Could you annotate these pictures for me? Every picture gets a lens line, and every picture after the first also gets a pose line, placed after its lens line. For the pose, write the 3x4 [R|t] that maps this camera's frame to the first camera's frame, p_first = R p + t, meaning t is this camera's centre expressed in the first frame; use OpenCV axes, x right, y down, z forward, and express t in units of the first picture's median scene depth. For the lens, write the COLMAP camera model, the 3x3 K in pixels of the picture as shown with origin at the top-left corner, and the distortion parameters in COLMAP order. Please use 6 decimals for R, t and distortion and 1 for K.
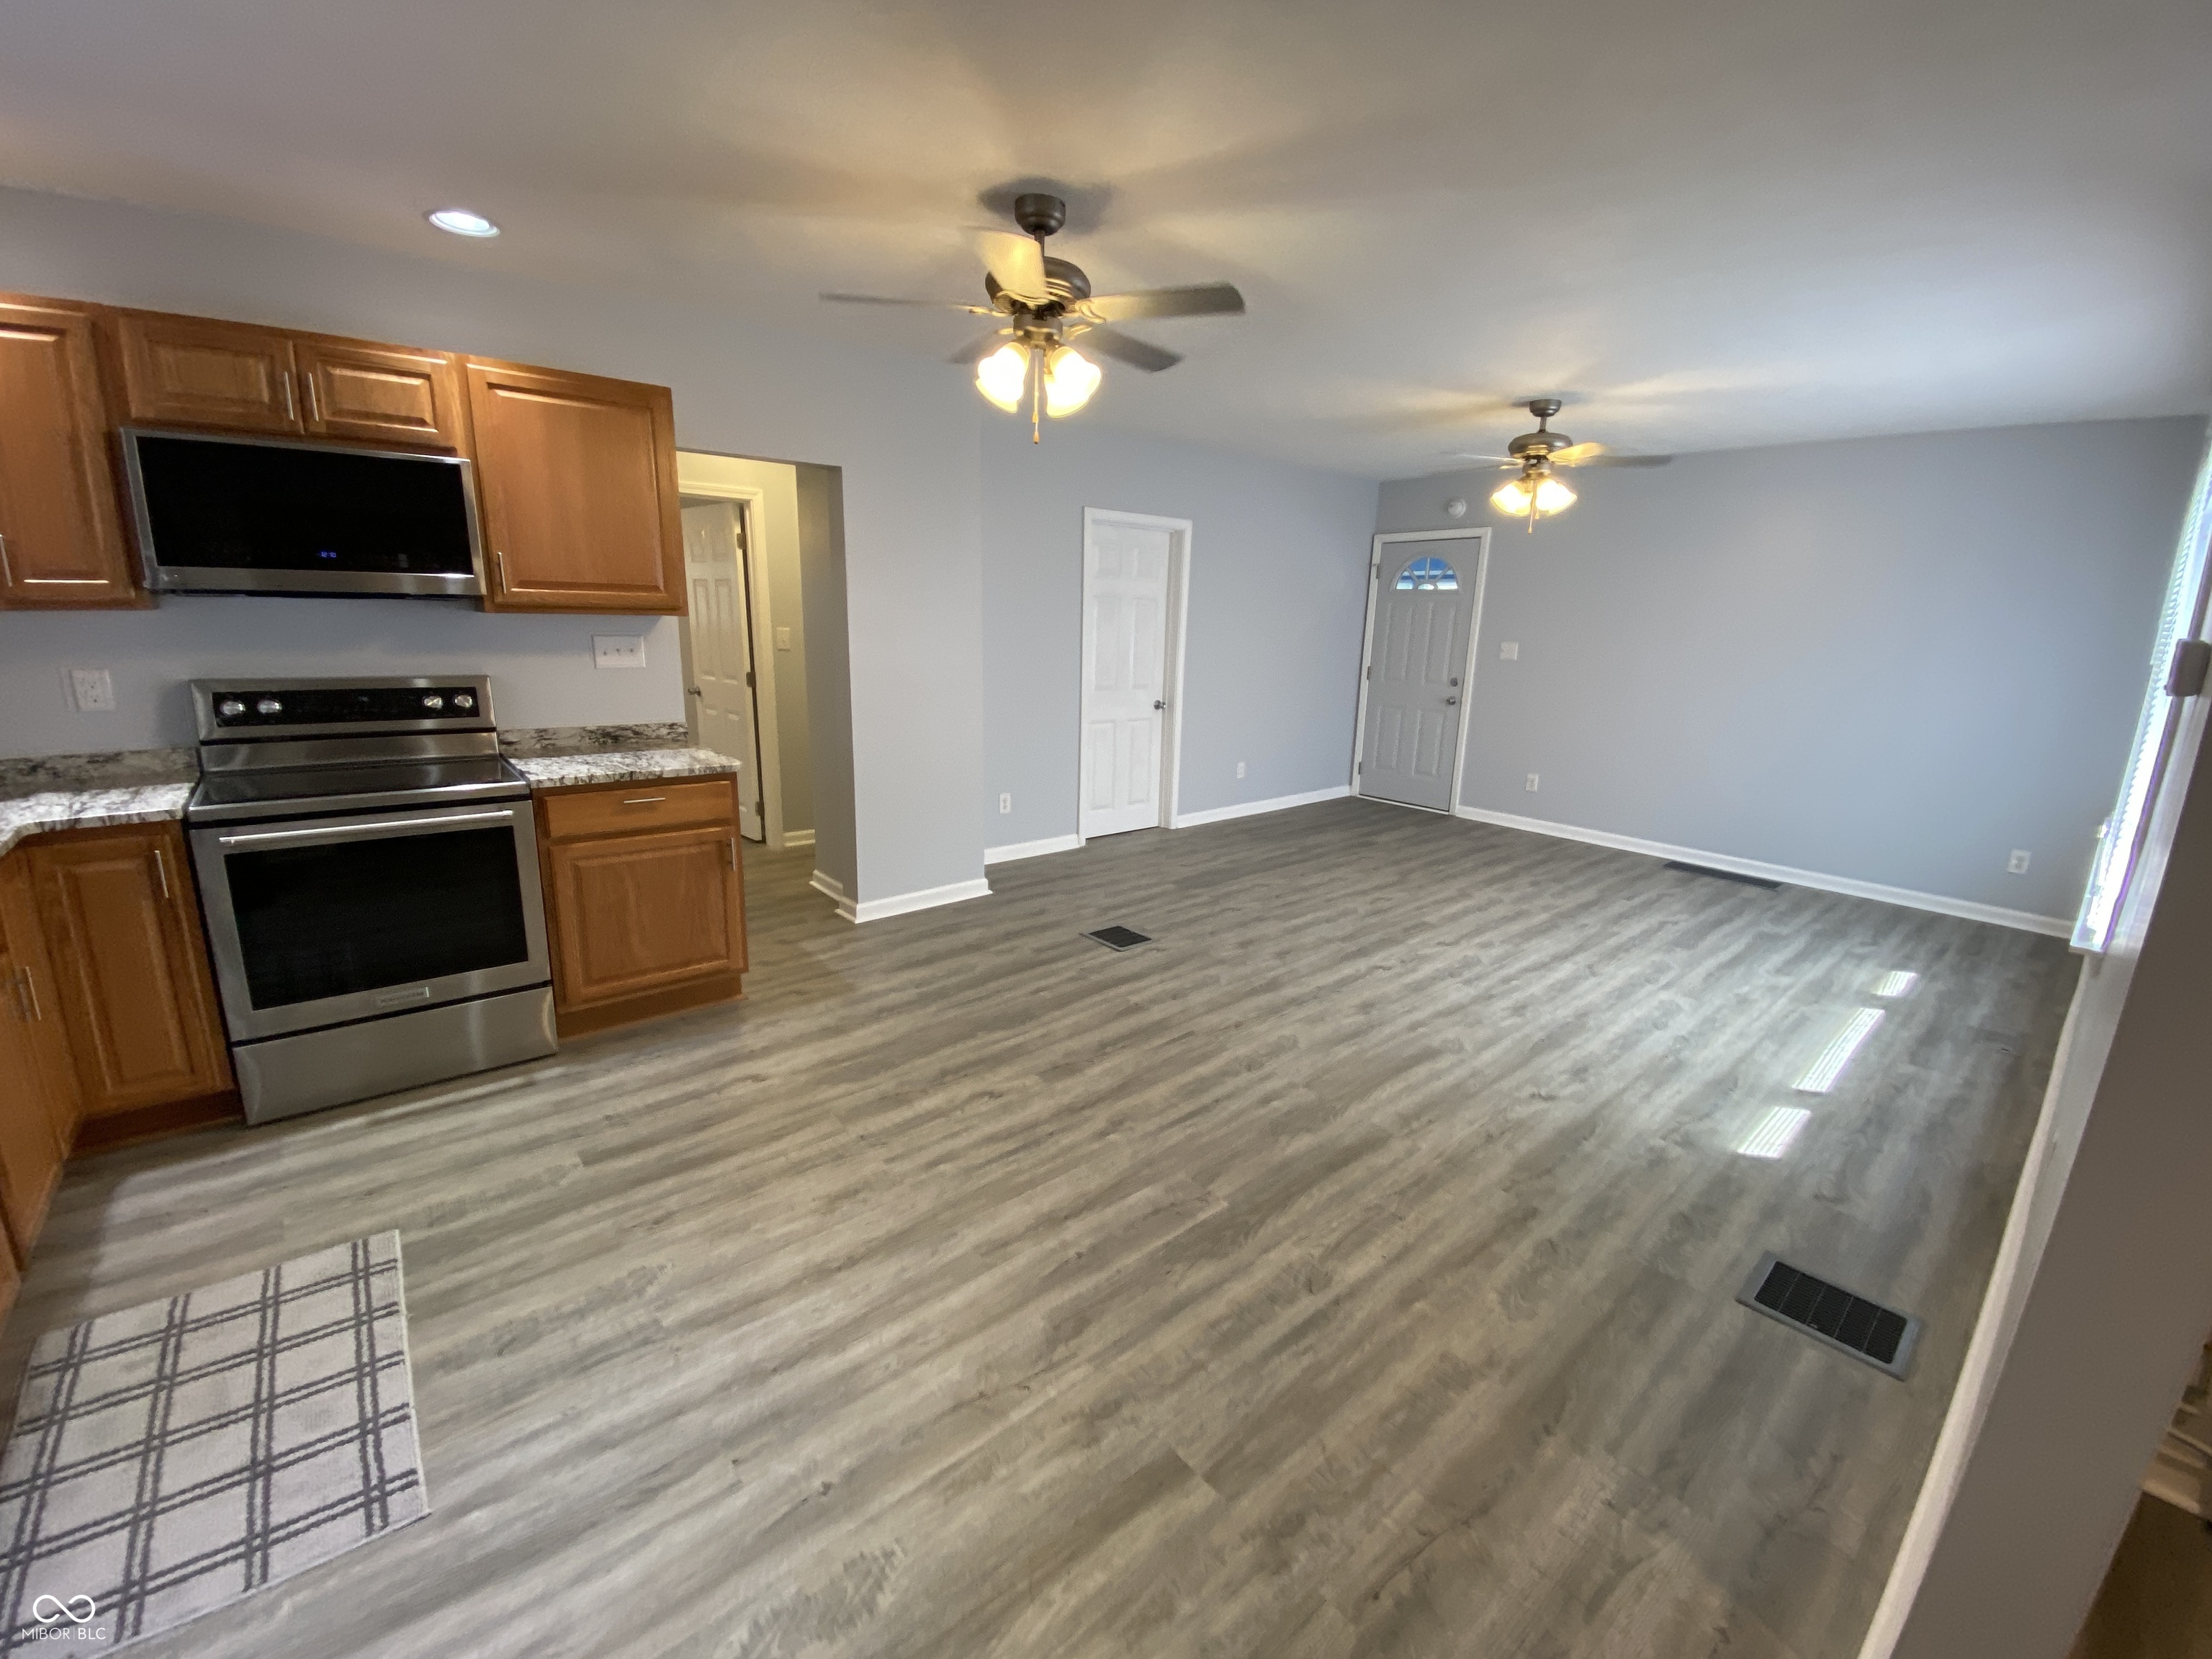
lens RADIAL K [[900.9, 0, 1094.2], [0, 900.9, 823.9], [0, 0, 1]] dist [0.029409, -0.024291]
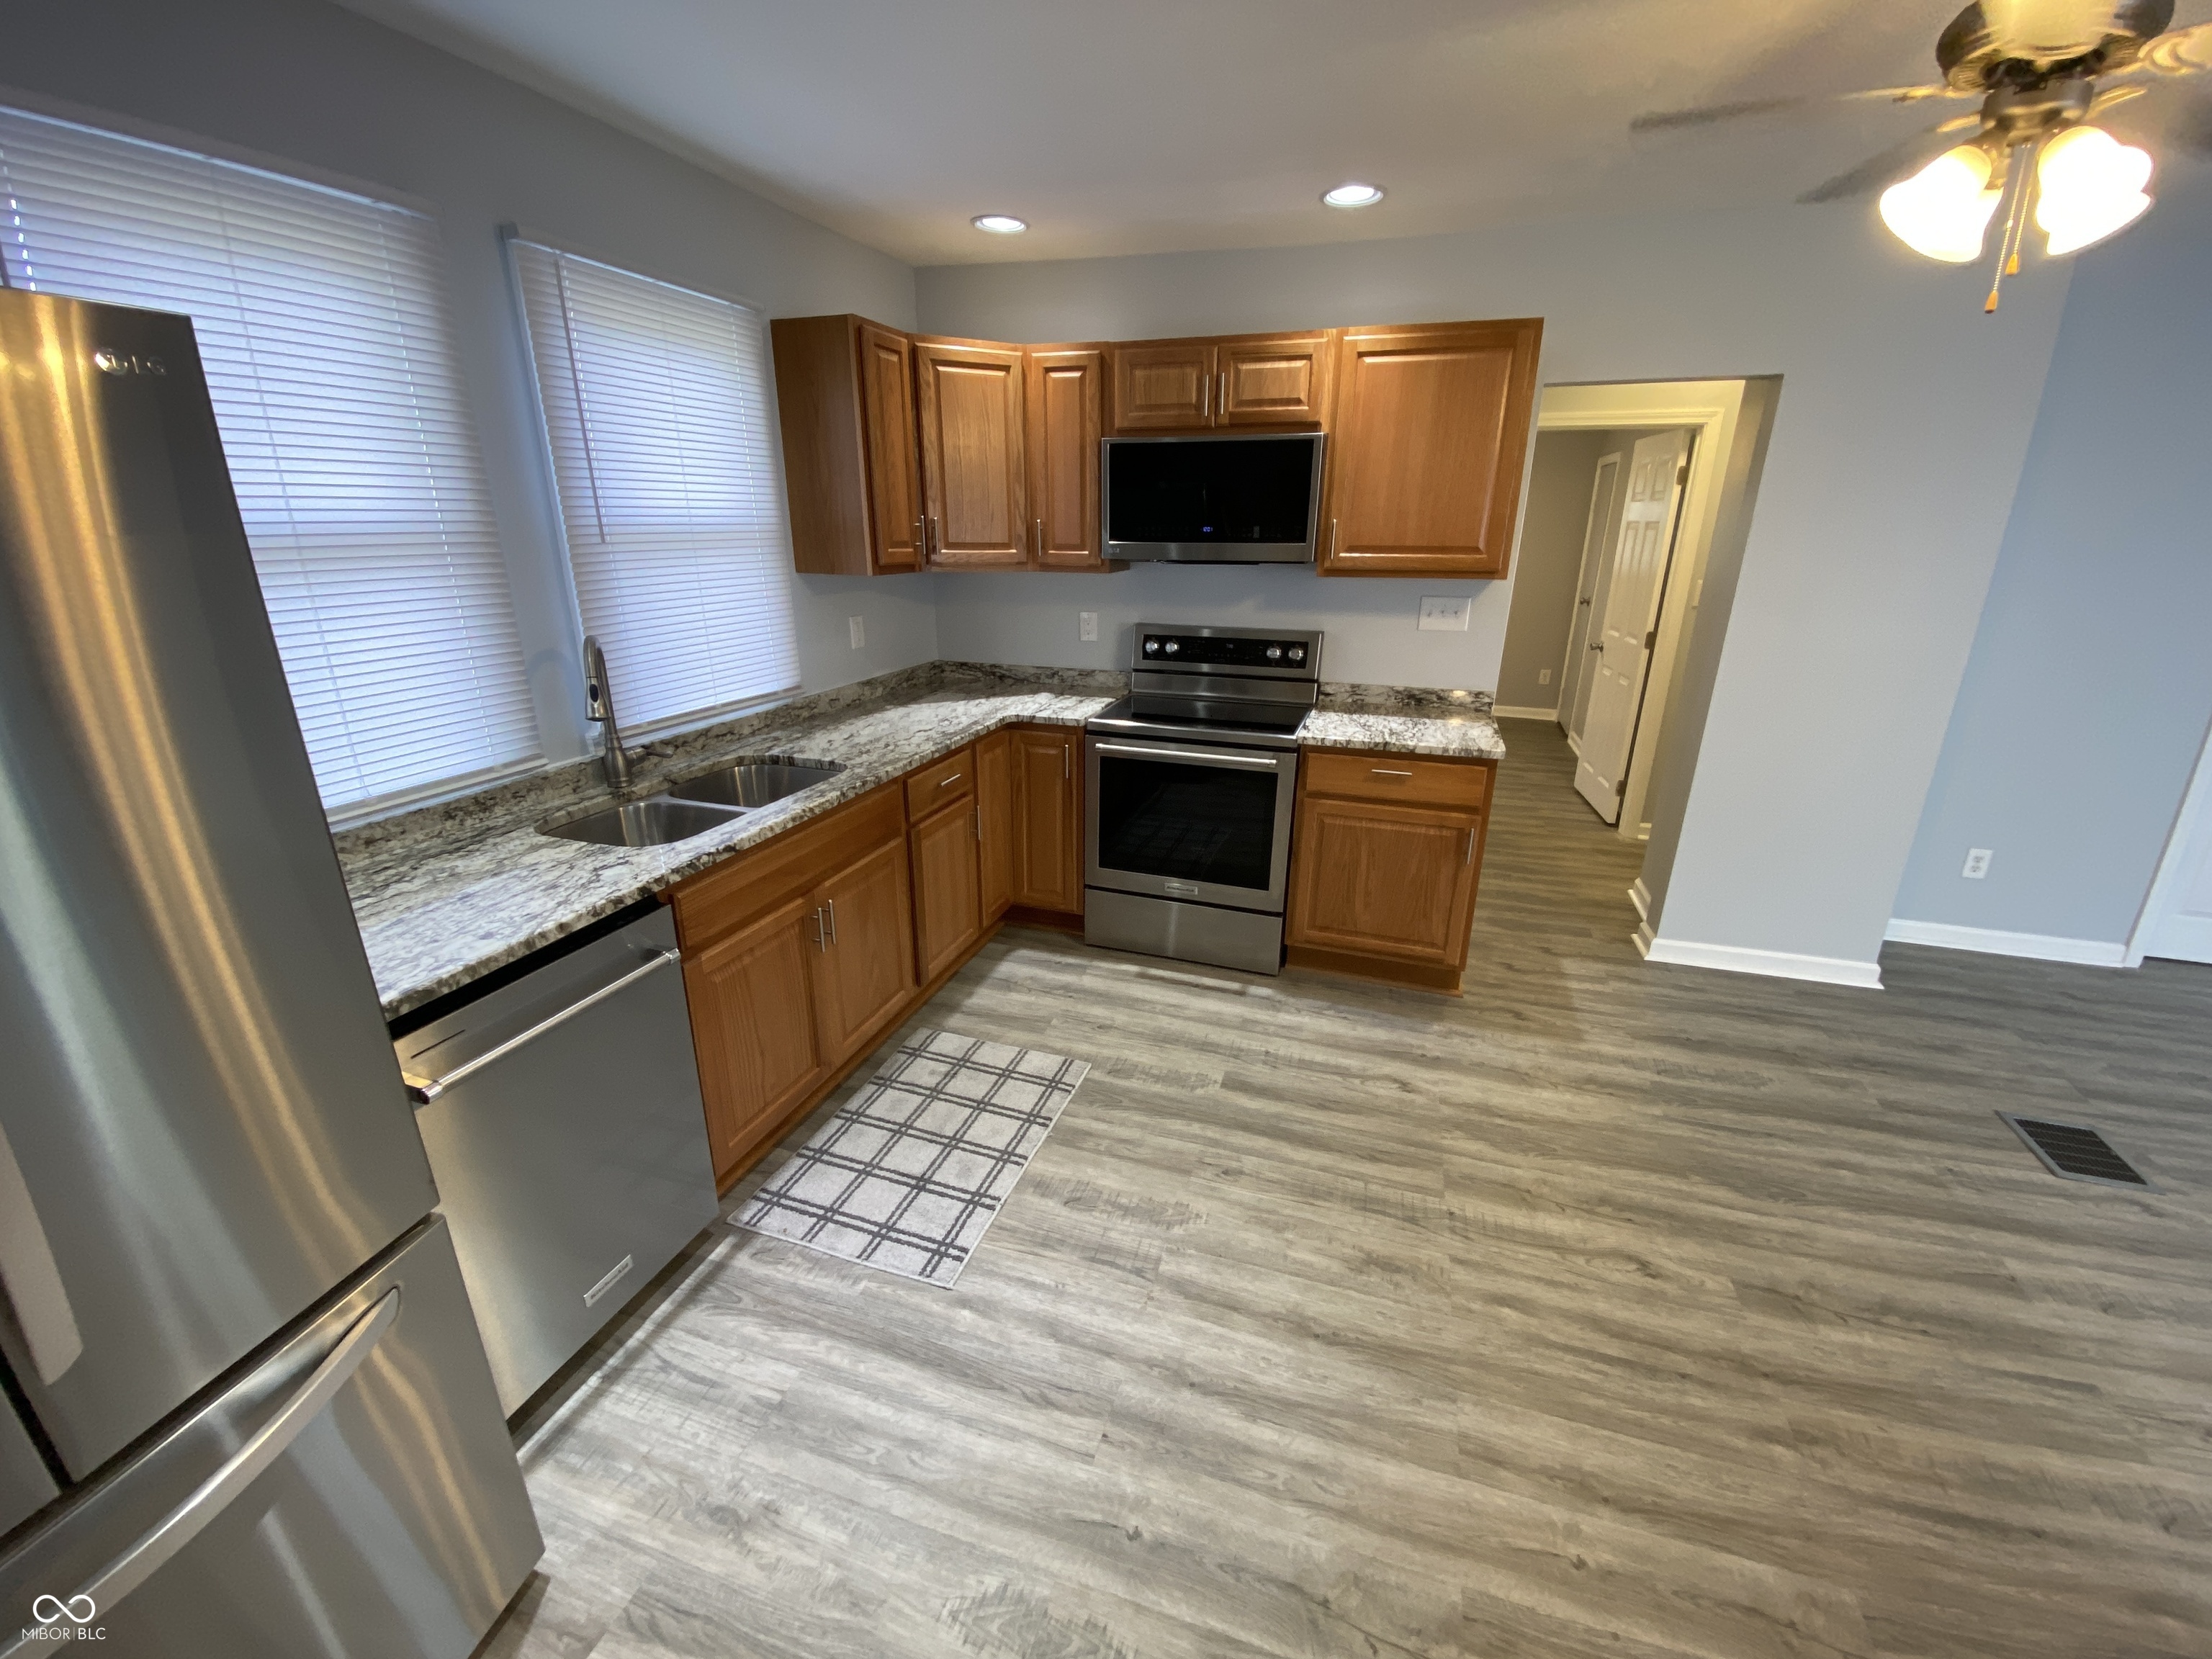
lens RADIAL K [[885.5, 0, 1118.2], [0, 885.5, 828.9], [0, 0, 1]] dist [0.028047, -0.022030]
pose [[0.536652, 0.258529, -0.803223, 0.160936], [-0.187011, 0.964675, 0.185548, -0.105217], [0.822819, 0.050637, 0.566042, 0.241276]]
